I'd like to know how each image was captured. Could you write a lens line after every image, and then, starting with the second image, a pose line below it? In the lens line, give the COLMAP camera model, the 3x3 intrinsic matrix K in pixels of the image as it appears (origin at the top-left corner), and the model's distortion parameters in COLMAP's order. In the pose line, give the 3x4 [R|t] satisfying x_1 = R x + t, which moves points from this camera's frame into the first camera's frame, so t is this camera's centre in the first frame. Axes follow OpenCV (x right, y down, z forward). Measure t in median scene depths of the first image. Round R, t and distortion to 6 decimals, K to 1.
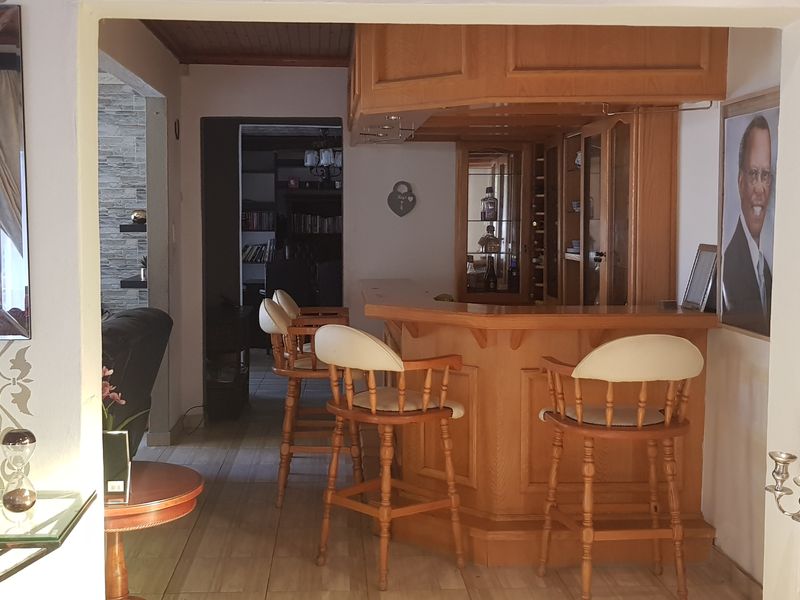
lens RADIAL K [[1005.9, 0, 399.4], [0, 1005.9, 297.5], [0, 0, 1]] dist [0.004743, 0.000000]
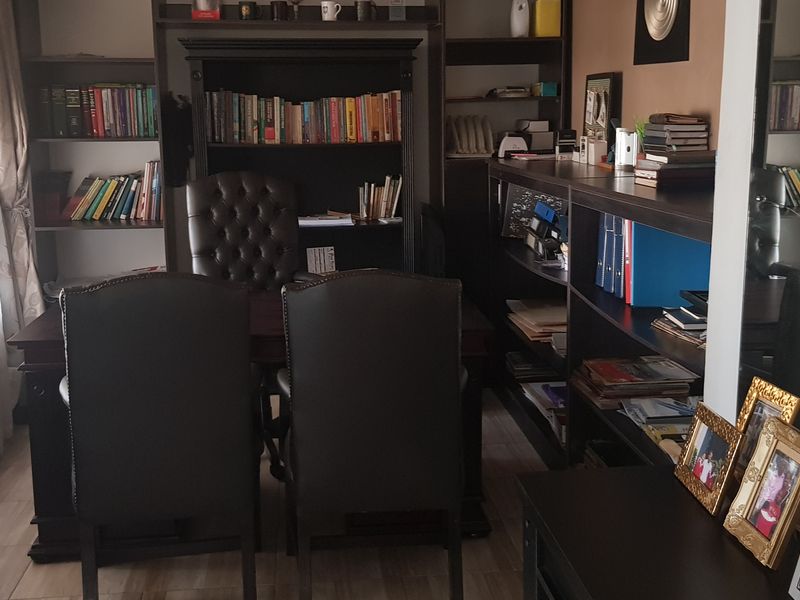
lens RADIAL K [[1005.9, 0, 401.8], [0, 1005.9, 301.0], [0, 0, 1]] dist [0.004743, 0.000000]
pose [[0.998837, -0.016369, 0.045343, -0.052118], [0.011139, 0.993500, 0.113283, -0.047513], [-0.046902, -0.112646, 0.992528, 0.615269]]
